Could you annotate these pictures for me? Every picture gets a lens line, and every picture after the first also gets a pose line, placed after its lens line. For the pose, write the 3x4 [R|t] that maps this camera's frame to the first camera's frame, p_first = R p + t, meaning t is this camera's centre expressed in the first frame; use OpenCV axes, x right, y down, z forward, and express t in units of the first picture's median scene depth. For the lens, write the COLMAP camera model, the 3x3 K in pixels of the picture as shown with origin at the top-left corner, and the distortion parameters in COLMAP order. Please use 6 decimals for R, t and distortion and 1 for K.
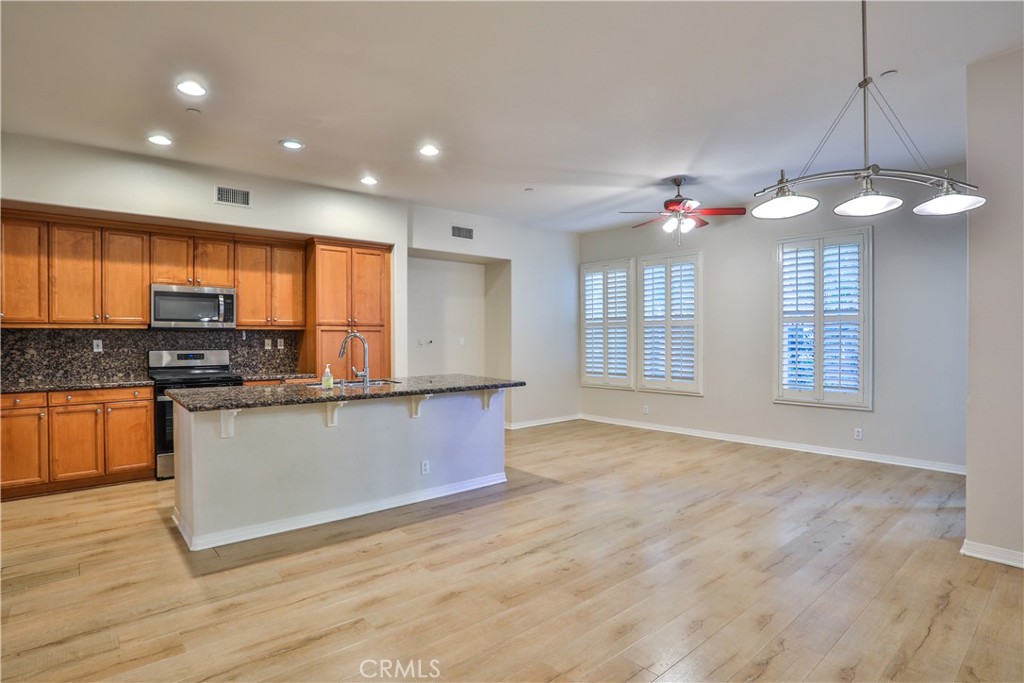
lens RADIAL K [[525.0, 0, 509.5], [0, 525.0, 339.9], [0, 0, 1]] dist [-0.074516, 0.029725]
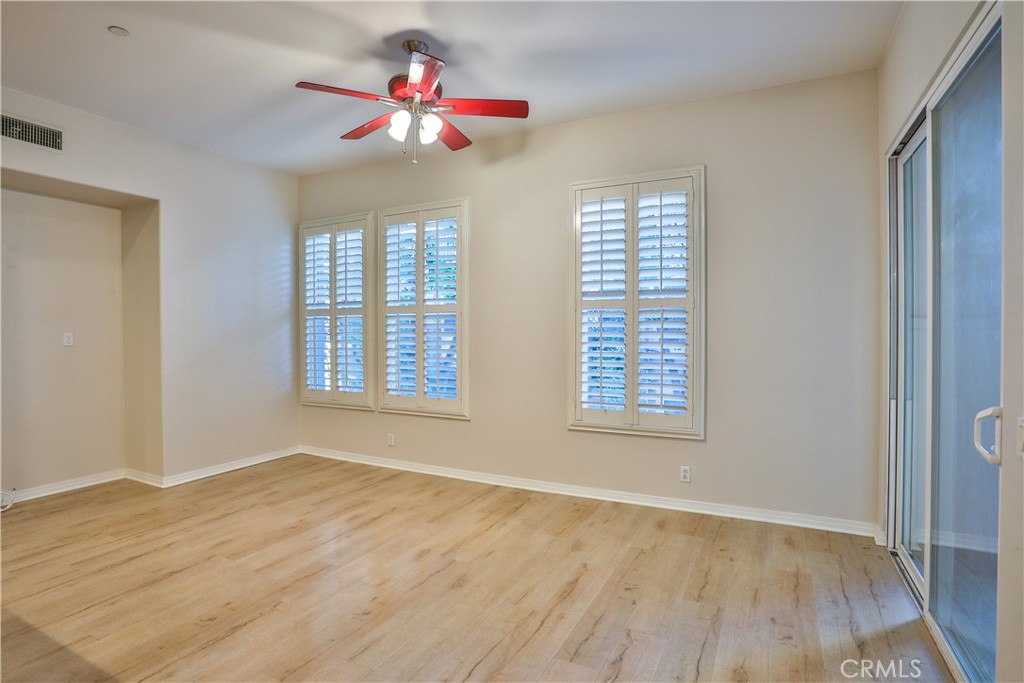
lens RADIAL K [[525.0, 0, 509.5], [0, 525.0, 339.9], [0, 0, 1]] dist [-0.074516, 0.029725]
pose [[0.927421, -0.006499, 0.373964, 0.216984], [0.002448, 0.999933, 0.011306, -0.001862], [-0.374012, -0.009570, 0.927374, 0.461494]]
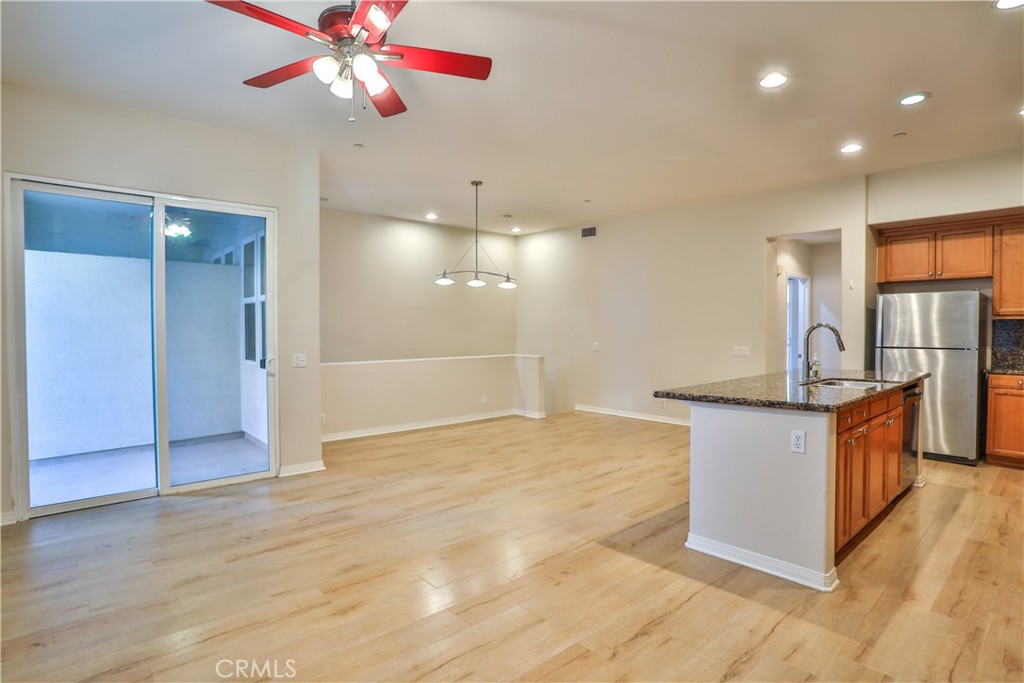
lens RADIAL K [[525.0, 0, 509.5], [0, 525.0, 339.9], [0, 0, 1]] dist [-0.074516, 0.029725]
pose [[-0.999873, 0.003535, -0.015547, 0.203912], [0.003110, 0.999624, 0.027246, -0.007405], [0.015637, 0.027194, -0.999508, 1.475193]]
